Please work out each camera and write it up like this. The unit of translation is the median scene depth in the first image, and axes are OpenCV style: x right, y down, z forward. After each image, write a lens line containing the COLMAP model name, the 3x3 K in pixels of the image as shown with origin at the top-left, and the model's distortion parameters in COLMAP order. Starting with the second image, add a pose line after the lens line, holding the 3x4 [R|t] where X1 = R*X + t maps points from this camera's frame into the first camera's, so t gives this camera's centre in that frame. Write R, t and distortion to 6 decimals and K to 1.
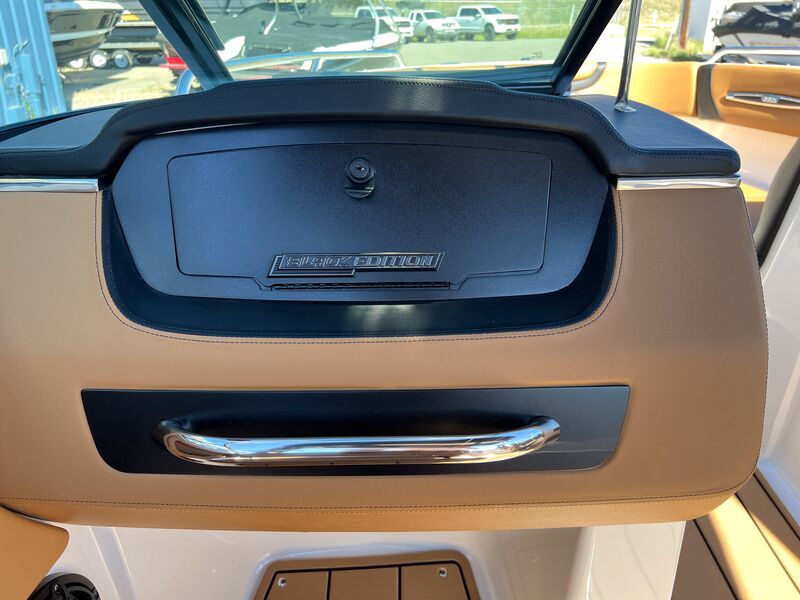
lens RADIAL K [[593.0, 0, 391.3], [0, 593.0, 300.8], [0, 0, 1]] dist [0.060765, -0.081747]
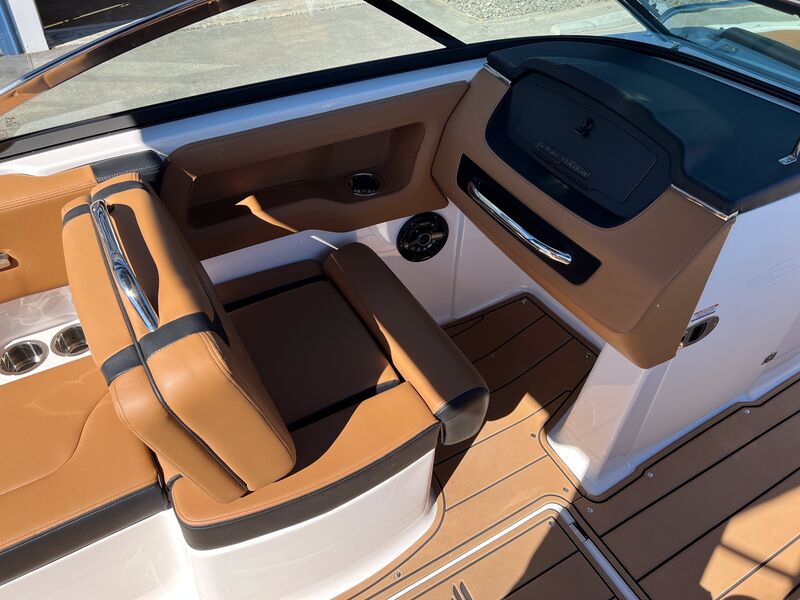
lens RADIAL K [[593.3, 0, 387.0], [0, 593.3, 300.1], [0, 0, 1]] dist [0.061731, -0.092345]
pose [[0.500436, 0.608220, -0.616143, 1.355414], [-0.393535, 0.793701, 0.463863, -0.438268], [0.771164, 0.010340, 0.636553, -0.987076]]
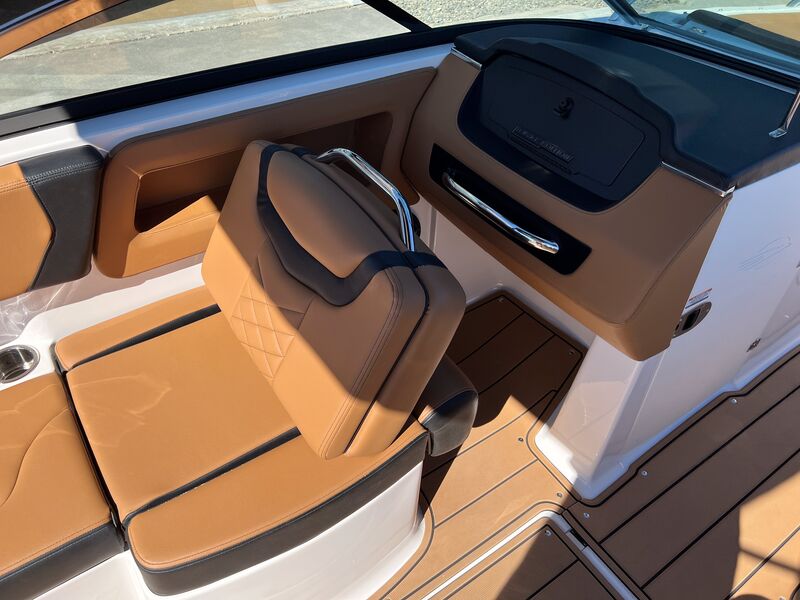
lens RADIAL K [[593.0, 0, 391.3], [0, 593.0, 300.8], [0, 0, 1]] dist [0.060765, -0.081747]
pose [[0.572635, 0.570747, -0.588504, 1.230739], [-0.386829, 0.821027, 0.419856, -0.294155], [0.722809, -0.012773, 0.690930, -0.901973]]
